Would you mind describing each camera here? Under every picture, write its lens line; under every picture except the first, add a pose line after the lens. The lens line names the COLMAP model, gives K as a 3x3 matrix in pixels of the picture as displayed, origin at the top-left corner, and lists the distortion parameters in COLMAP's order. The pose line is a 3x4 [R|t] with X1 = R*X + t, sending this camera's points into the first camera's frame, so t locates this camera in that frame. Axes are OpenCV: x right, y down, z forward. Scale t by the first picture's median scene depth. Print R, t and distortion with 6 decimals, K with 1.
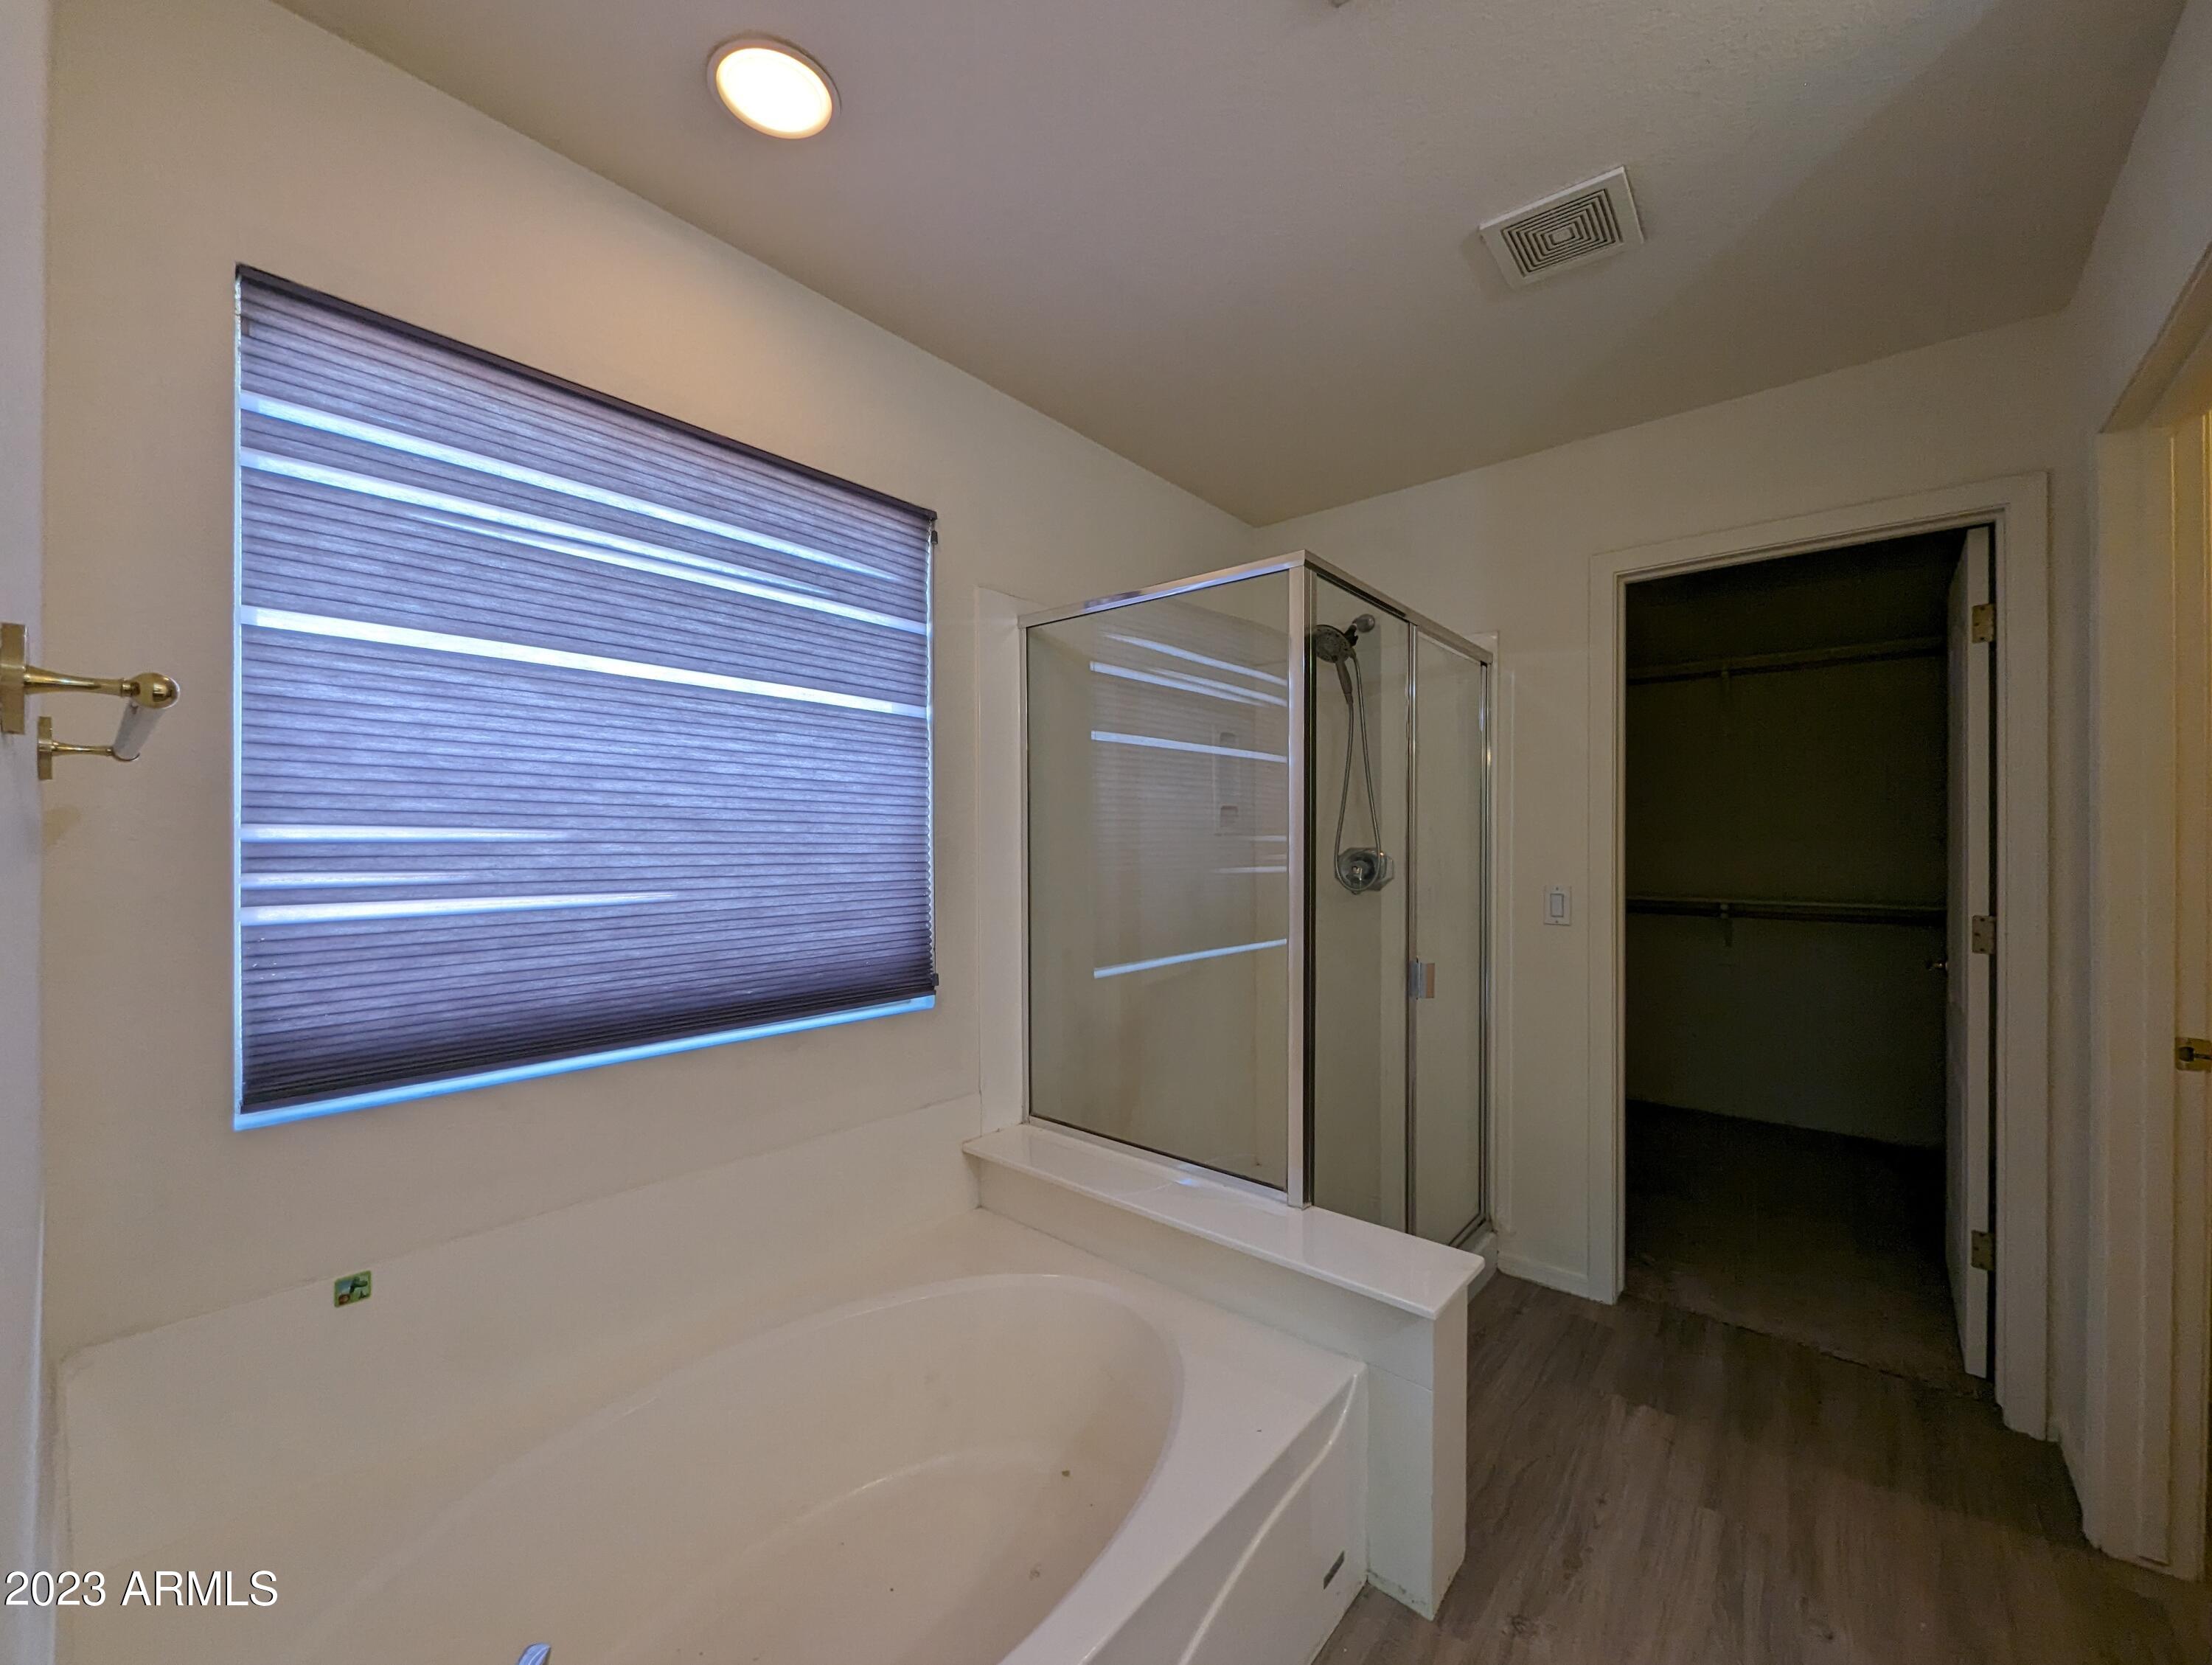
lens RADIAL K [[868.2, 0, 1098.8], [0, 868.2, 844.3], [0, 0, 1]] dist [0.005856, -0.003720]
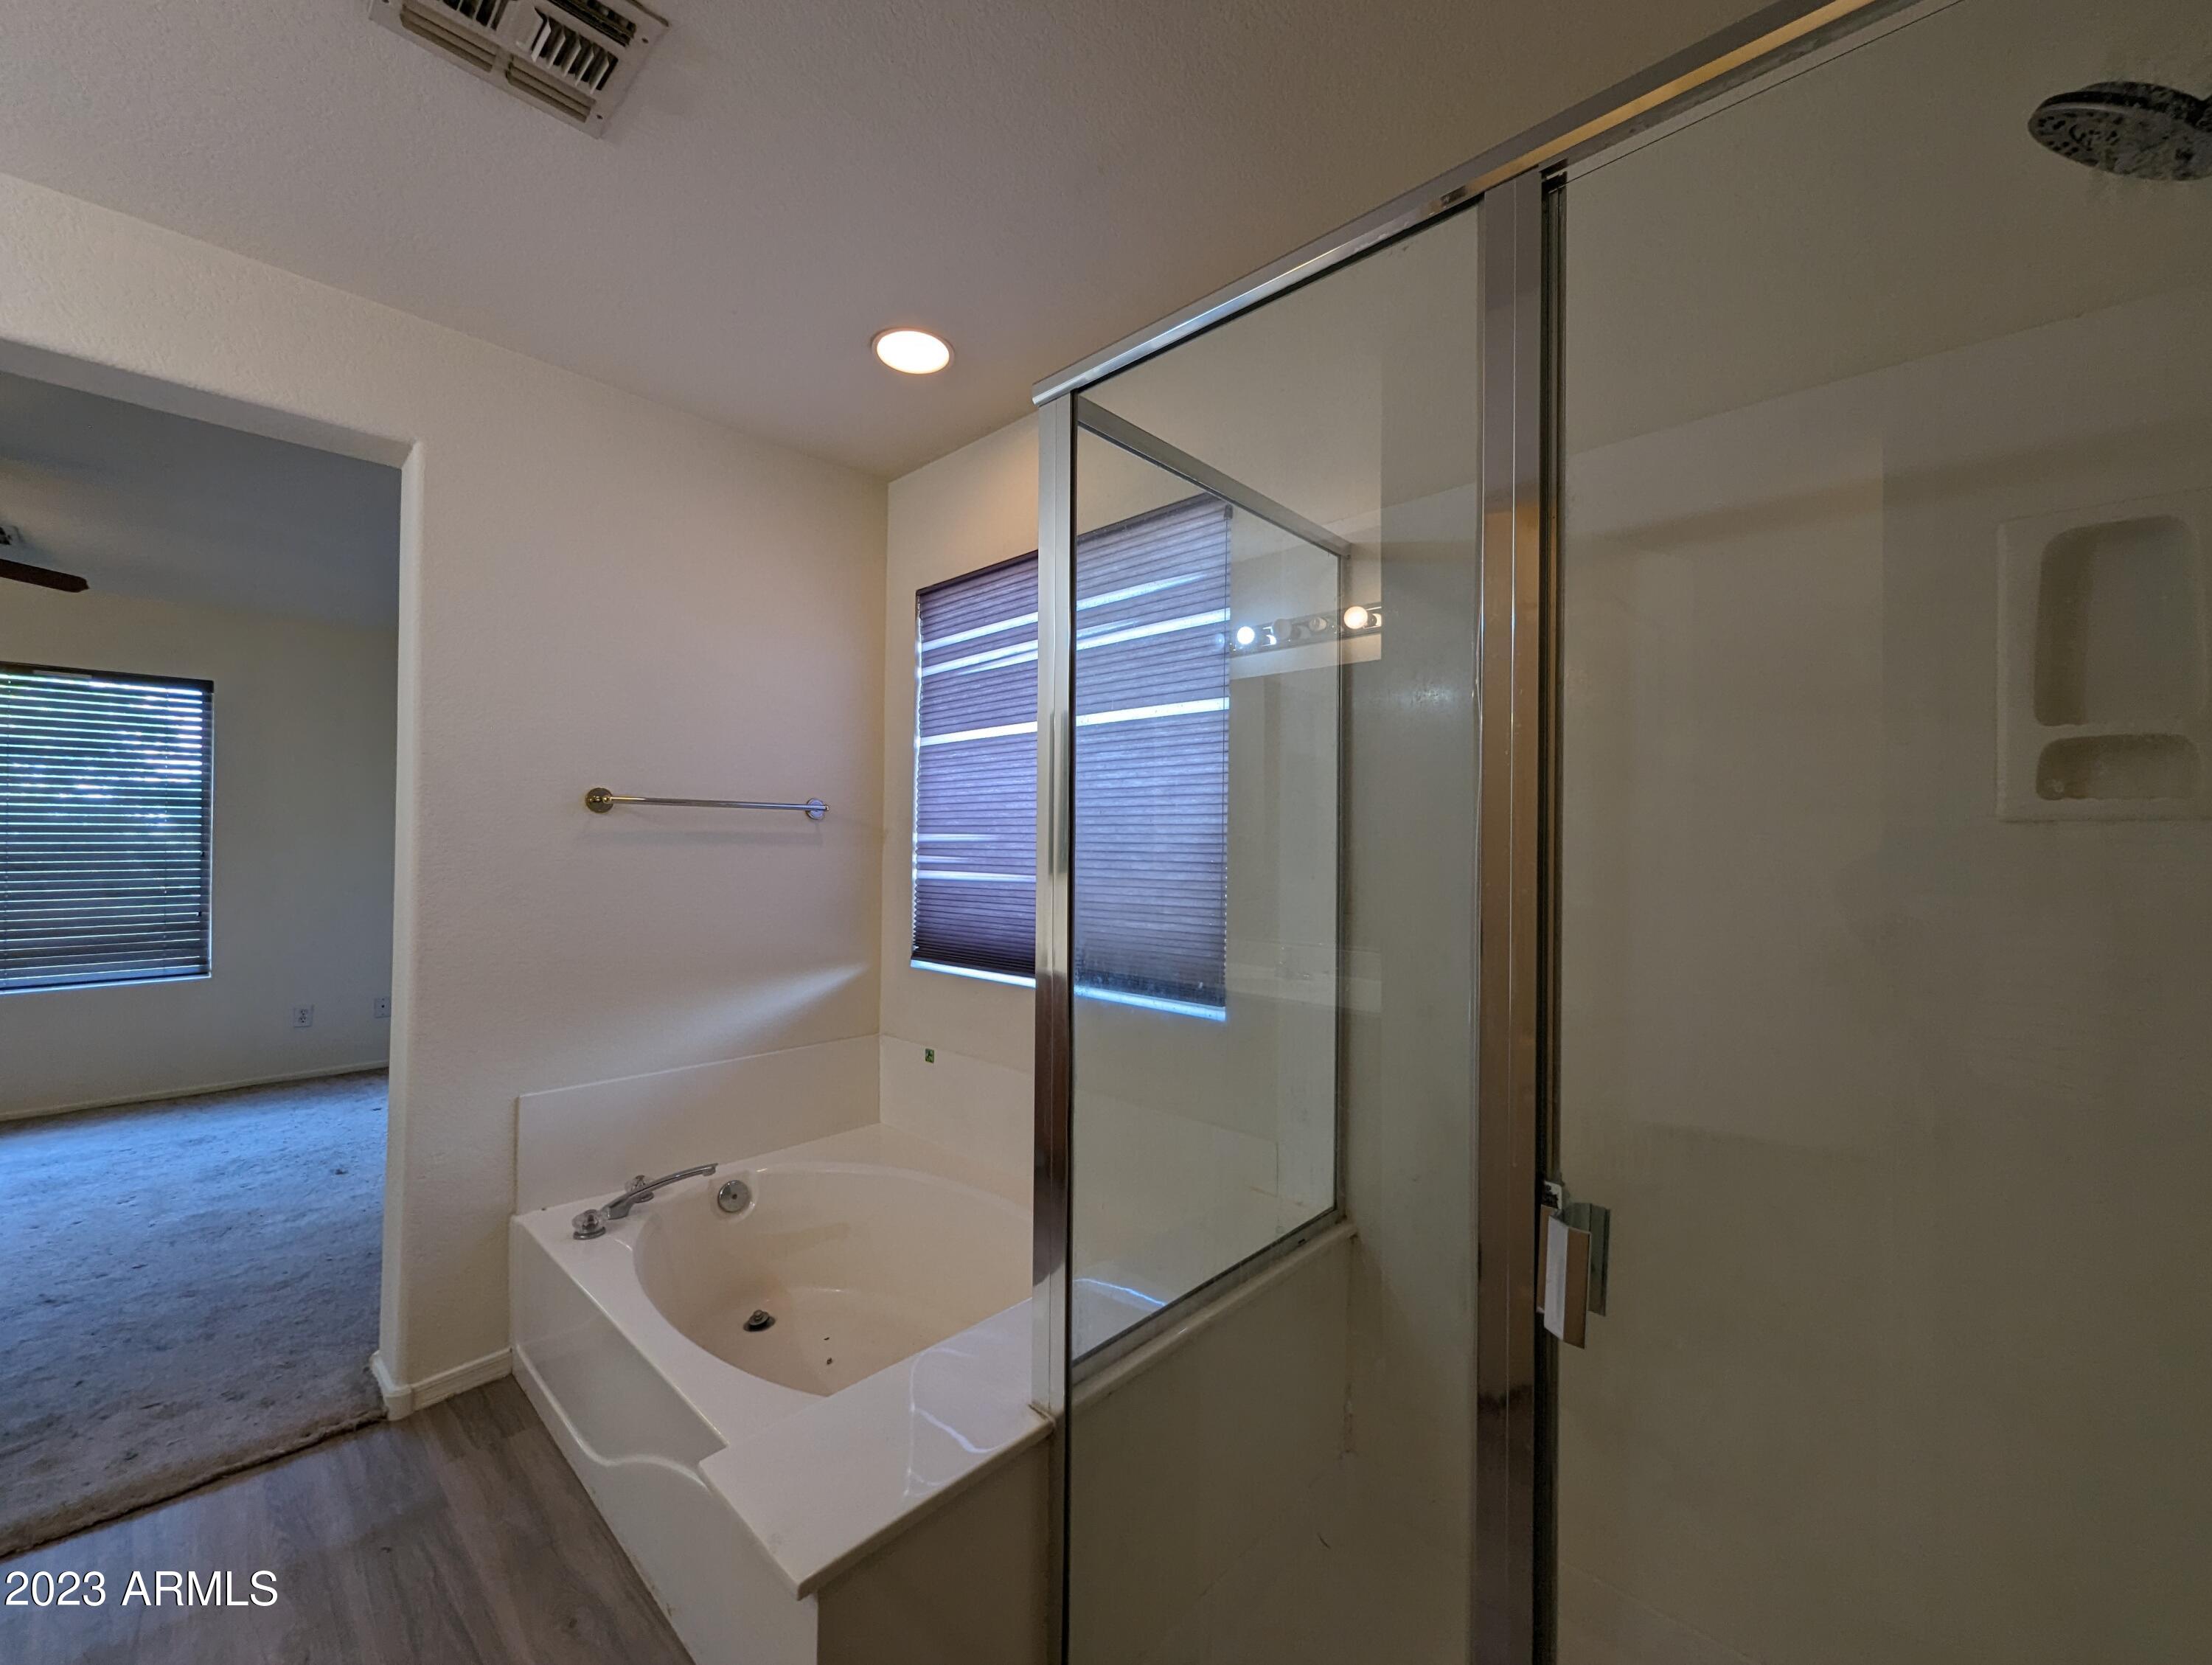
lens RADIAL K [[868.2, 0, 1098.8], [0, 868.2, 844.3], [0, 0, 1]] dist [0.005856, -0.003720]
pose [[-0.042221, -0.006321, -0.999088, 0.753322], [-0.011523, 0.999917, -0.005839, 0.007284], [0.999042, 0.011266, -0.042291, 0.924831]]
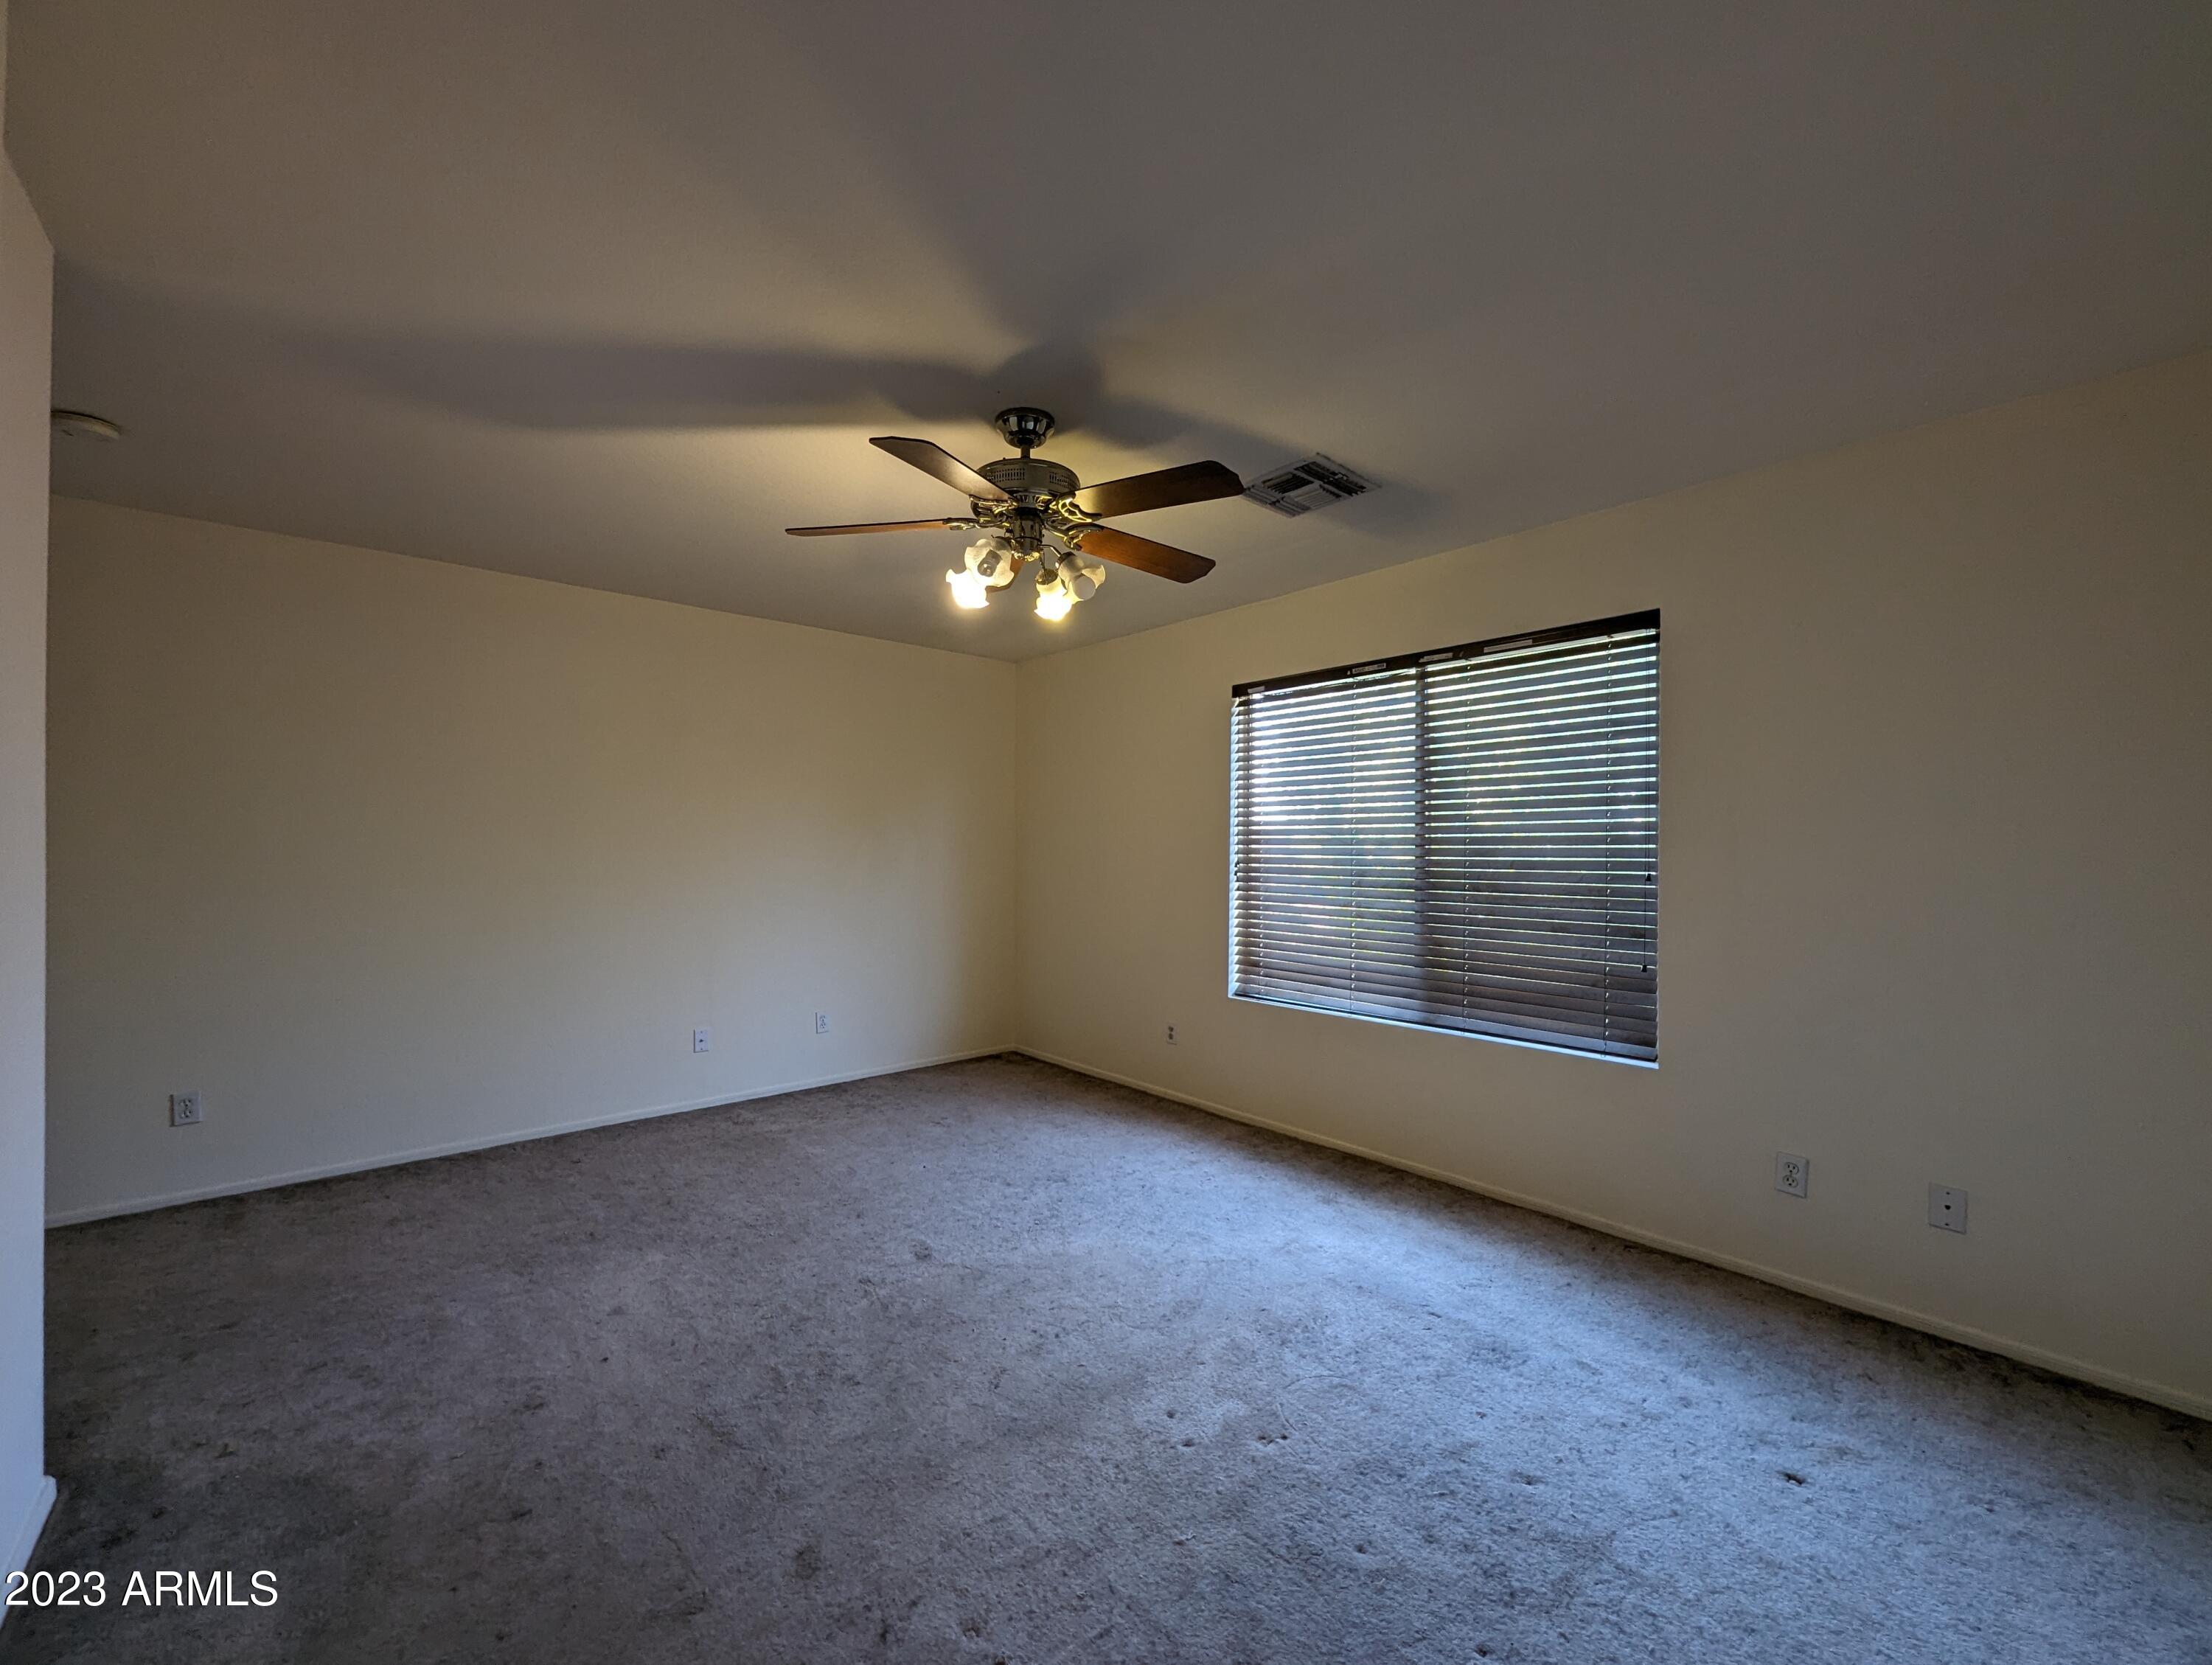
lens RADIAL K [[874.7, 0, 1100.3], [0, 874.7, 846.1], [0, 0, 1]] dist [-0.000747, 0.000182]
pose [[-0.990203, -0.008344, 0.139389, -0.611061], [-0.007553, 0.999952, 0.006201, -0.005750], [-0.139434, 0.005087, -0.990218, 0.146004]]
